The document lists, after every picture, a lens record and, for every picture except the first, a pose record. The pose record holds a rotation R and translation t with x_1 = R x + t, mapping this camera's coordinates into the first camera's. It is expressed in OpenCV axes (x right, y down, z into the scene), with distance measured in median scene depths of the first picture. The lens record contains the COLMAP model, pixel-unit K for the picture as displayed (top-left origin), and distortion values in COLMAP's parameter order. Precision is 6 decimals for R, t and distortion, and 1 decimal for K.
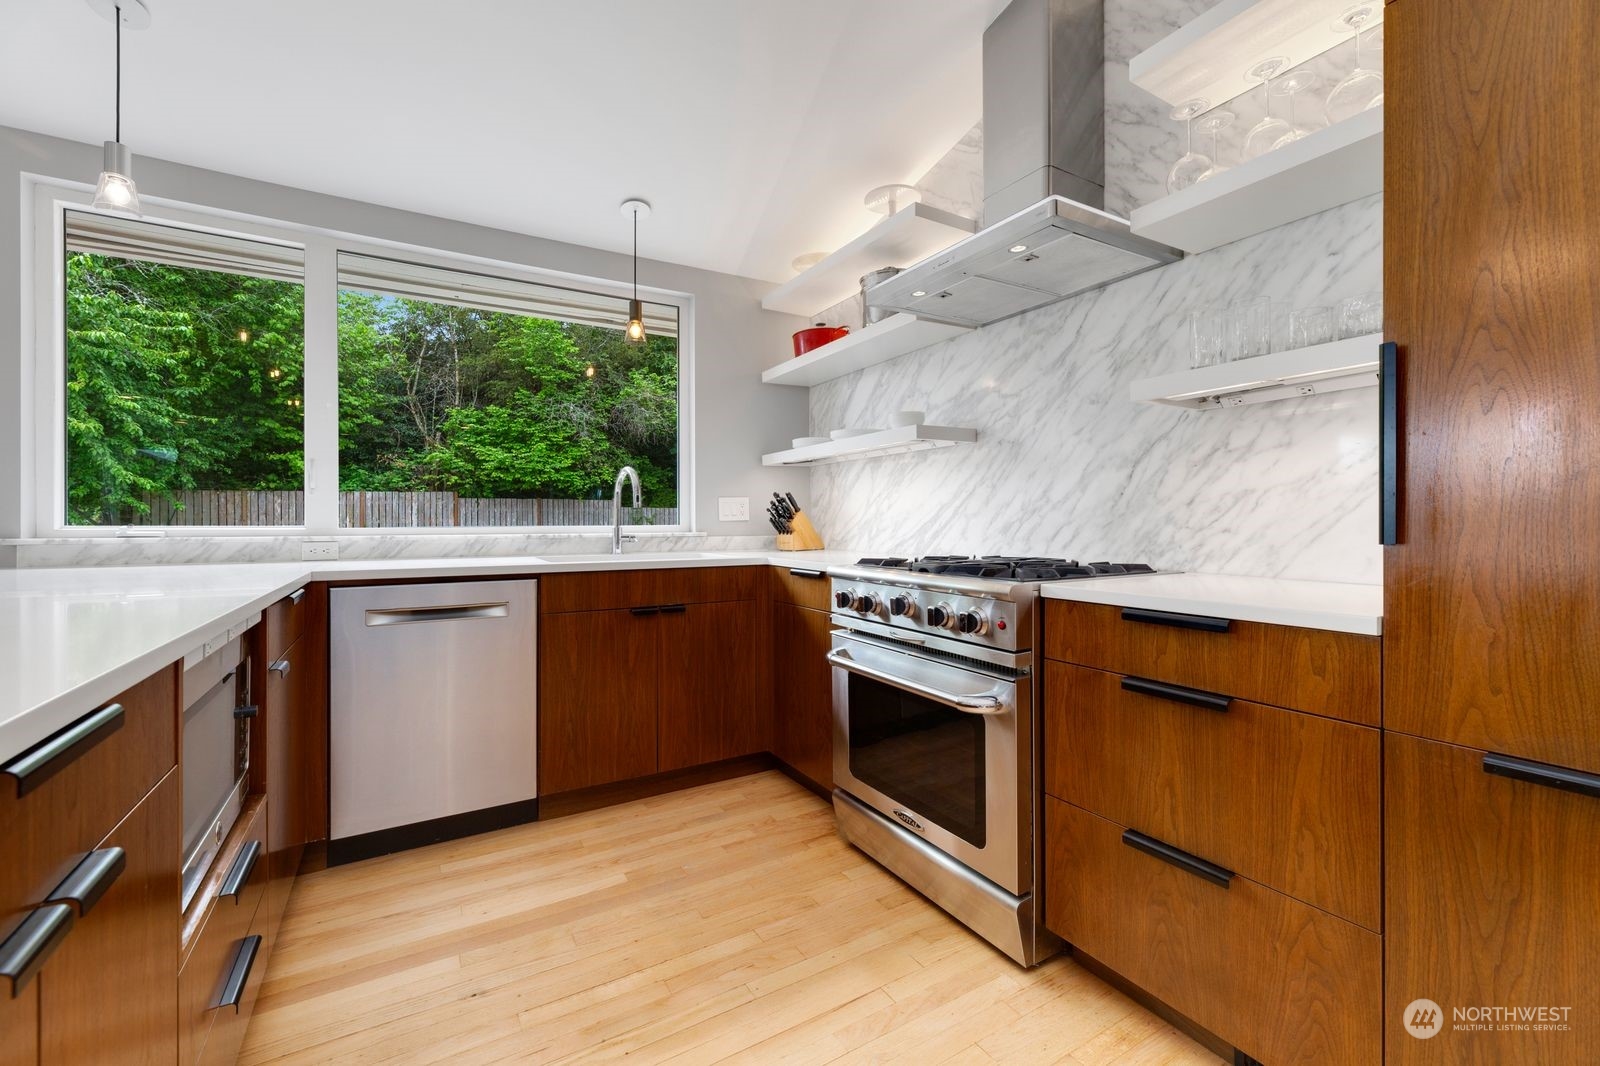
lens RADIAL K [[648.5, 0, 795.9], [0, 648.5, 521.8], [0, 0, 1]] dist [0.004301, -0.000940]
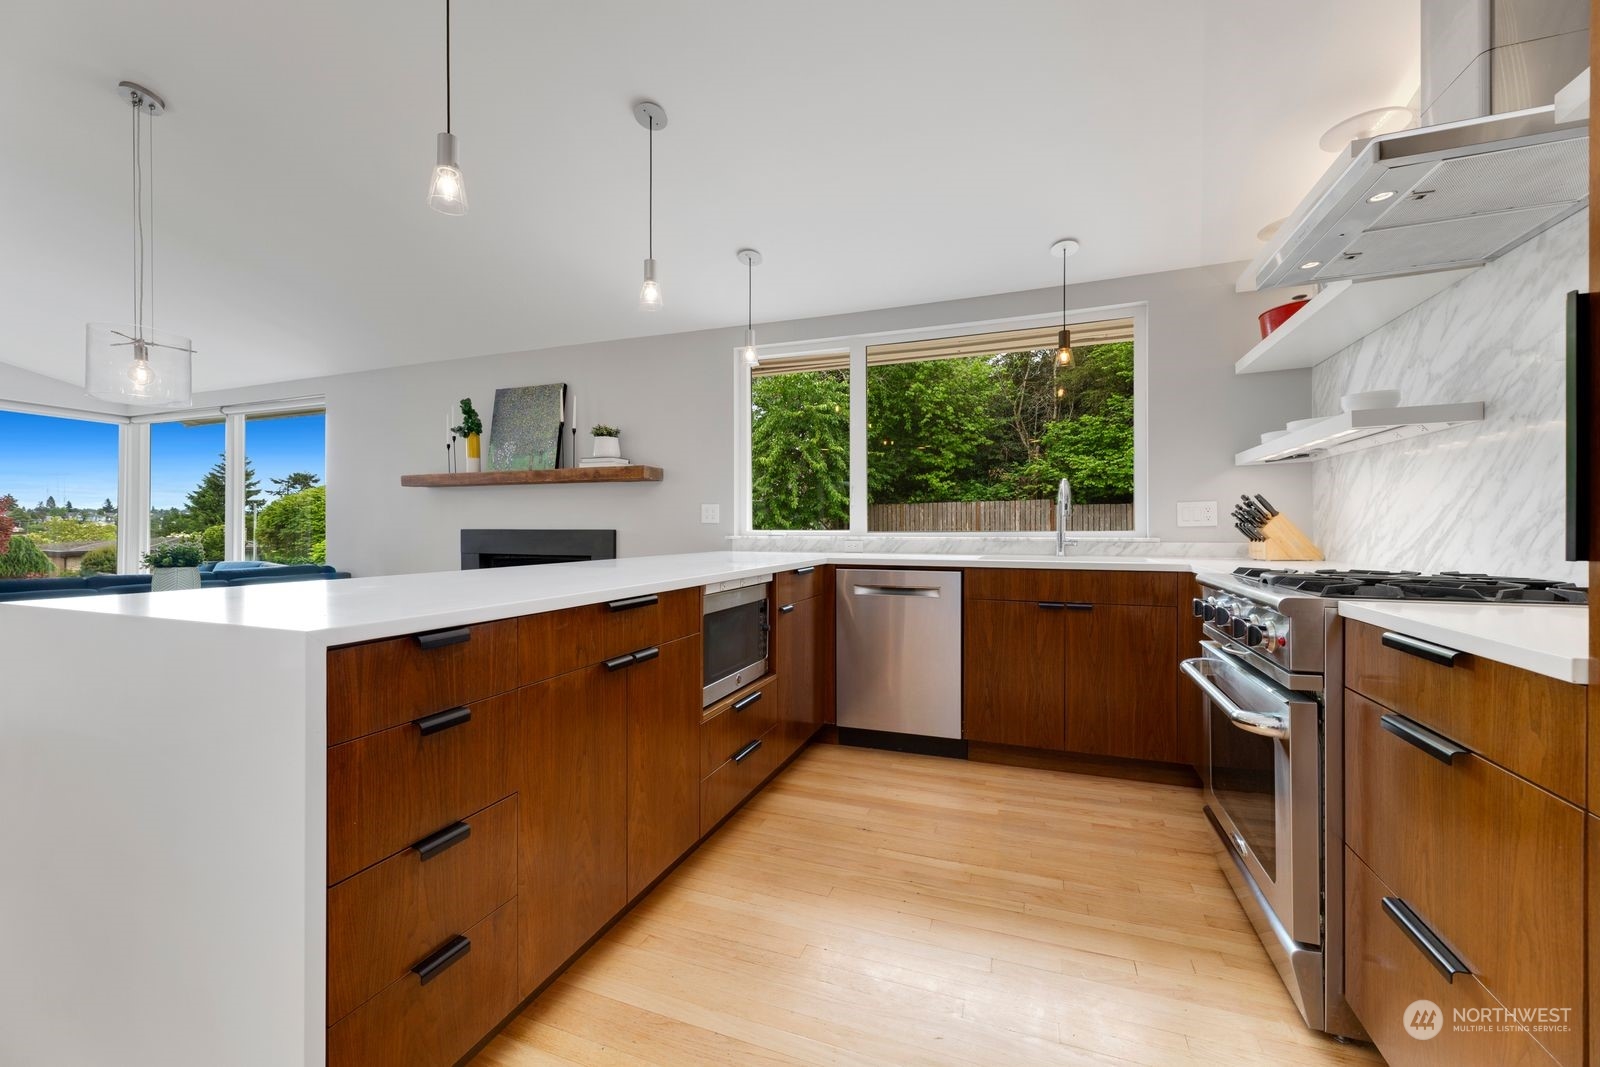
lens RADIAL K [[648.5, 0, 799.4], [0, 648.5, 529.8], [0, 0, 1]] dist [0.004301, -0.000940]
pose [[0.630933, 0.003723, -0.775828, 0.354845], [-0.000237, 0.999989, 0.004605, -0.001455], [0.775837, -0.002721, 0.630928, -0.062974]]
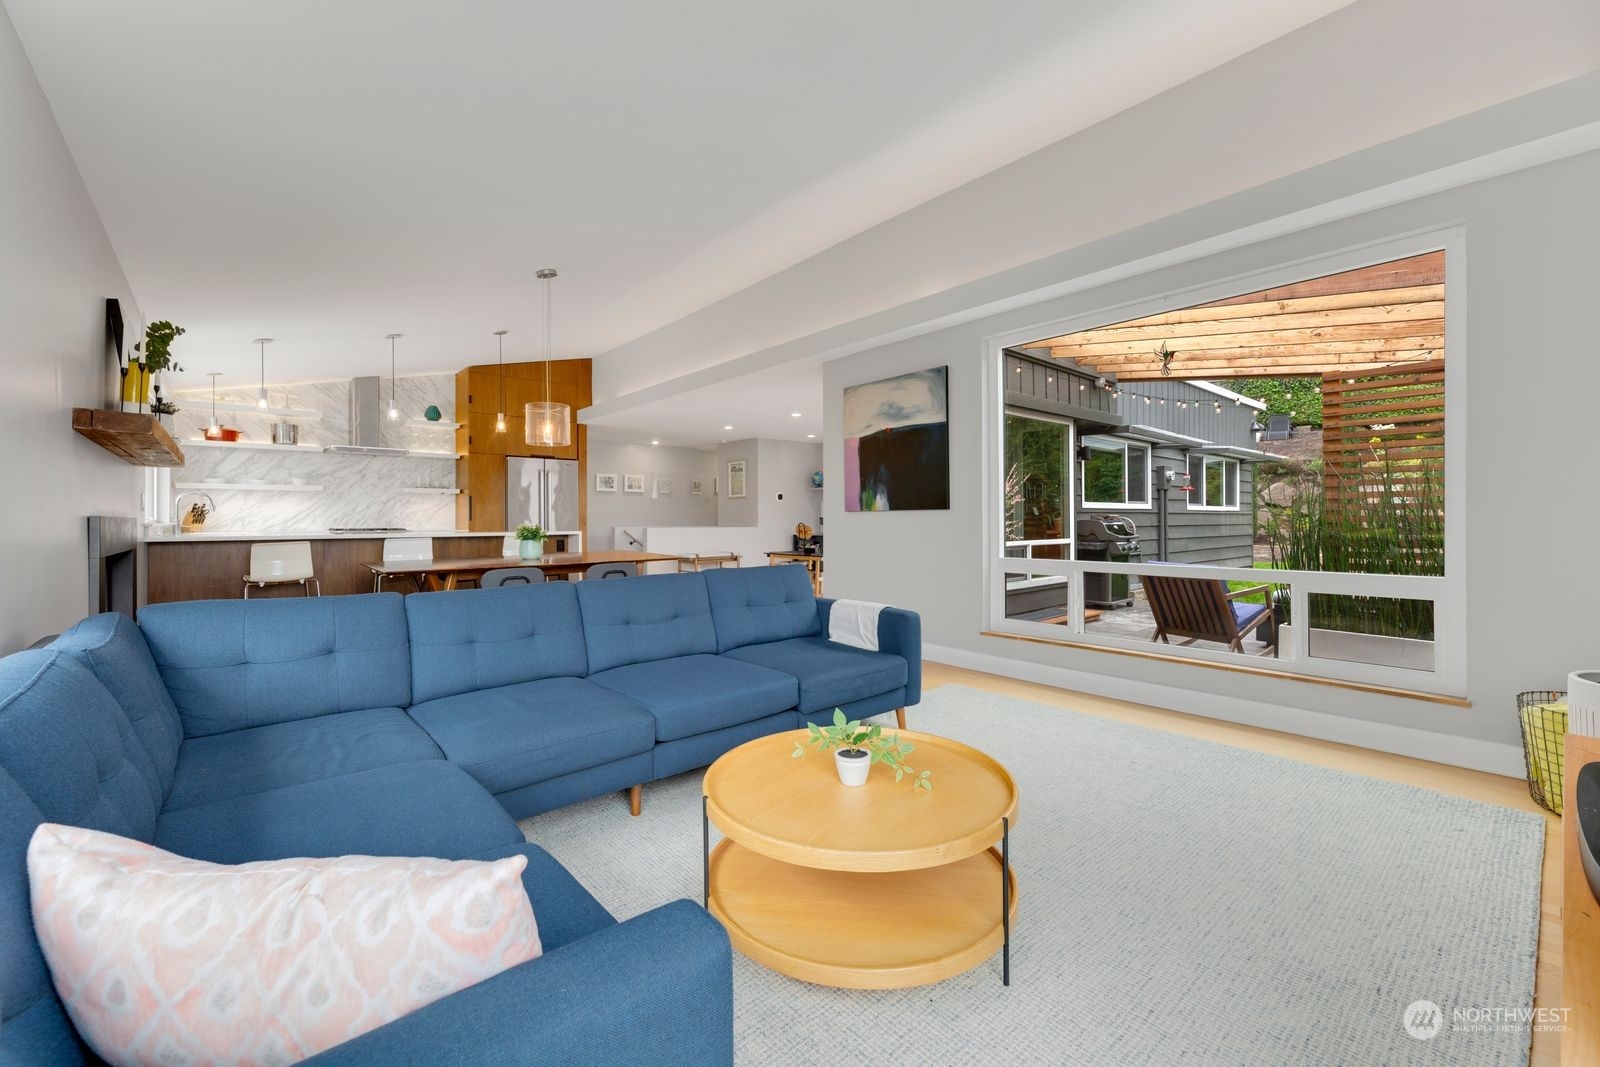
lens RADIAL K [[648.5, 0, 793.3], [0, 648.5, 518.9], [0, 0, 1]] dist [0.004301, -0.000940]
pose [[-0.179861, 0.001987, 0.983690, -2.958183], [0.002823, 0.999995, -0.001504, 0.014442], [-0.983688, 0.002507, -0.179866, -0.571608]]
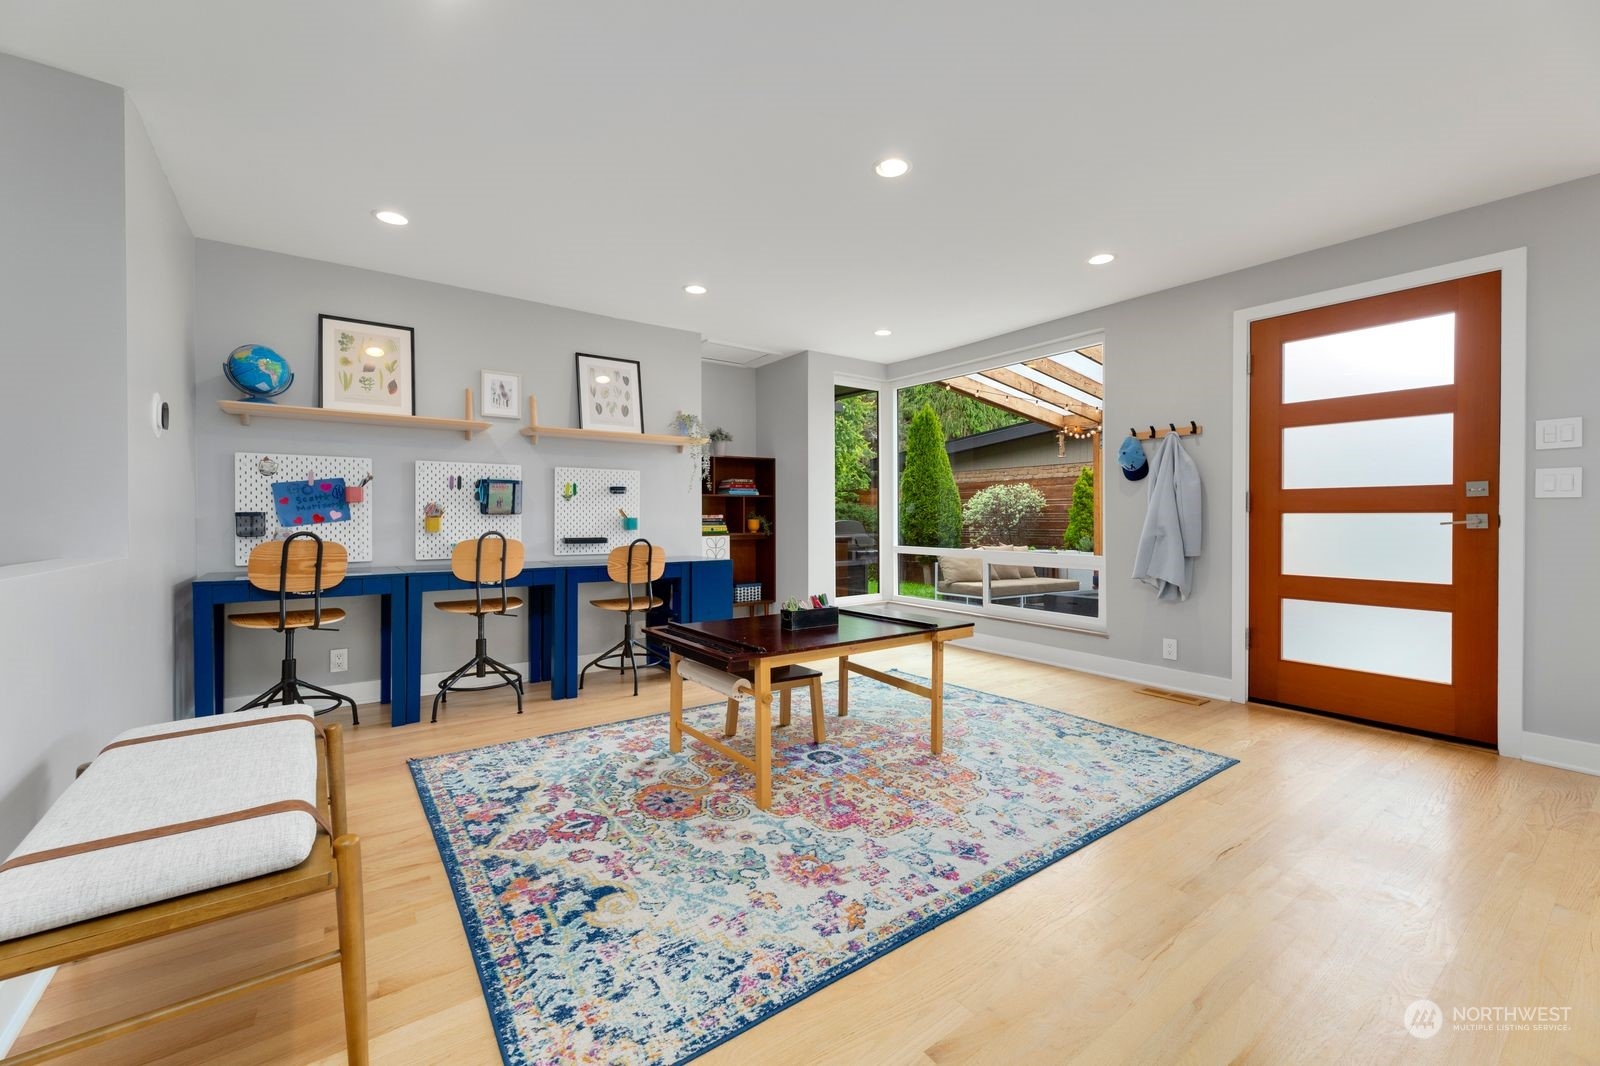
lens RADIAL K [[648.5, 0, 799.2], [0, 648.5, 514.2], [0, 0, 1]] dist [0.004301, -0.000940]
pose [[-0.995378, 0.001561, -0.096024, 0.484601], [0.002569, 0.999943, -0.010376, 0.018624], [0.096003, -0.010574, -0.995325, -0.216901]]
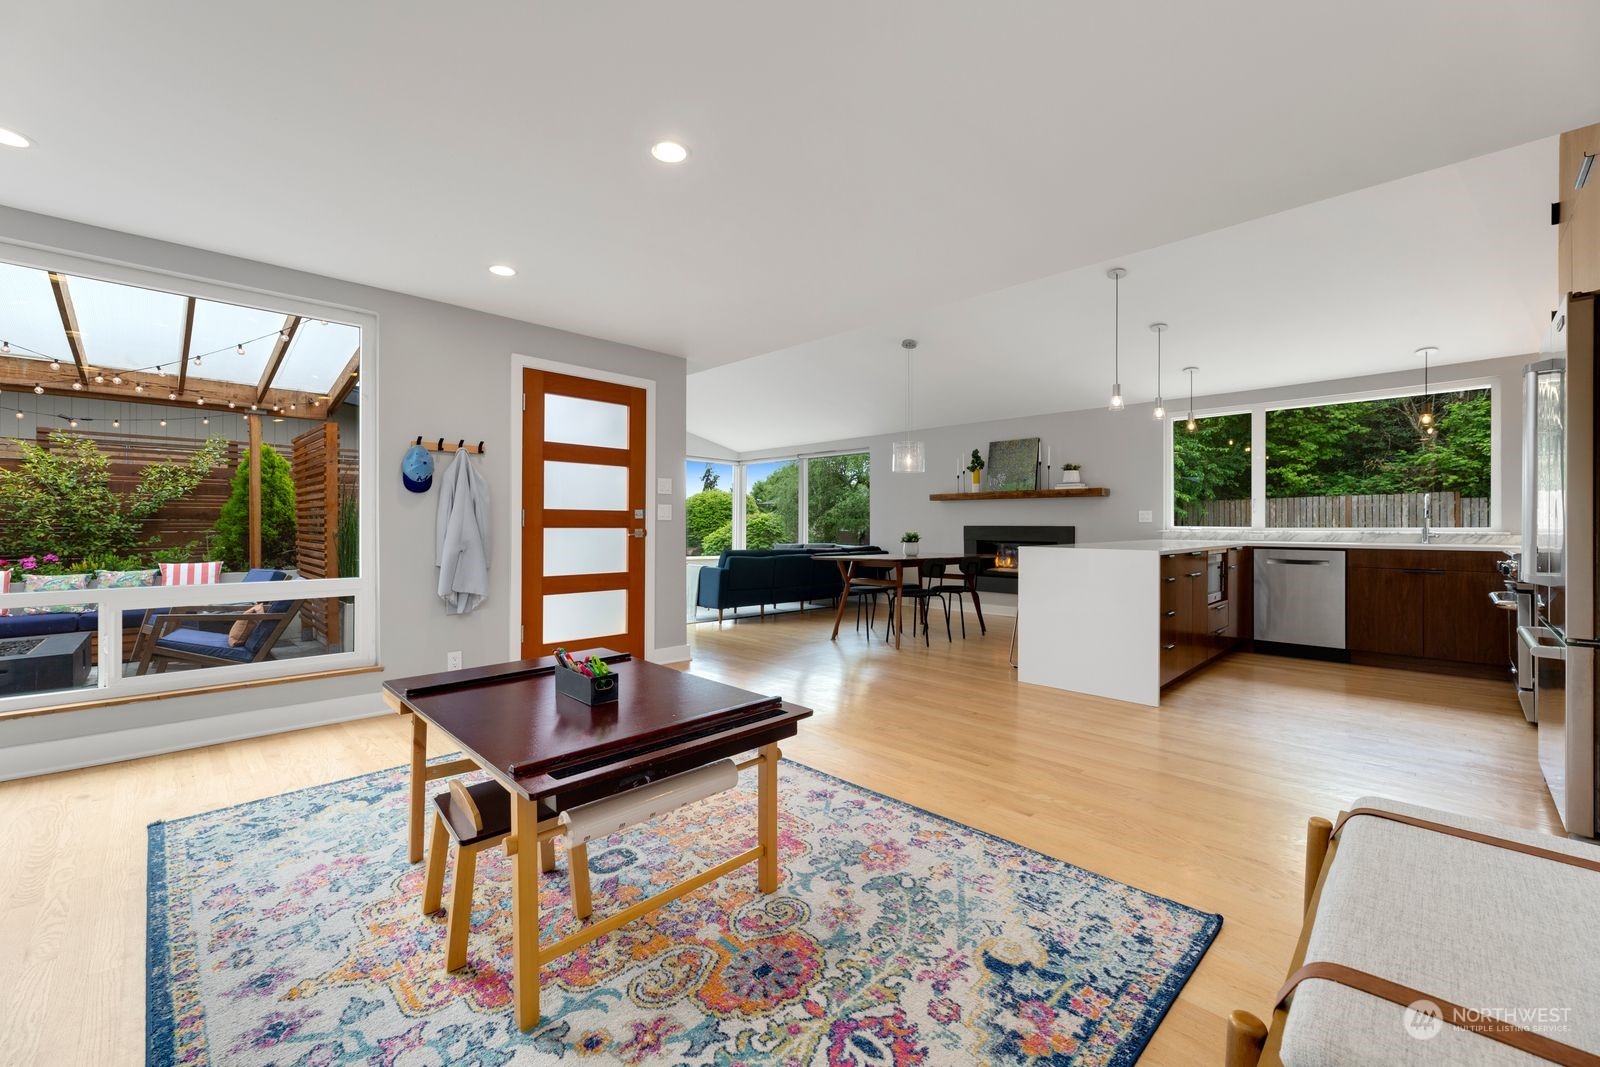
lens RADIAL K [[648.5, 0, 791.0], [0, 648.5, 528.0], [0, 0, 1]] dist [0.004301, -0.000940]
pose [[0.243452, 0.007987, -0.969880, 1.149168], [0.000404, 0.999965, 0.008336, -0.008826], [0.969913, -0.002421, 0.243440, -1.228779]]
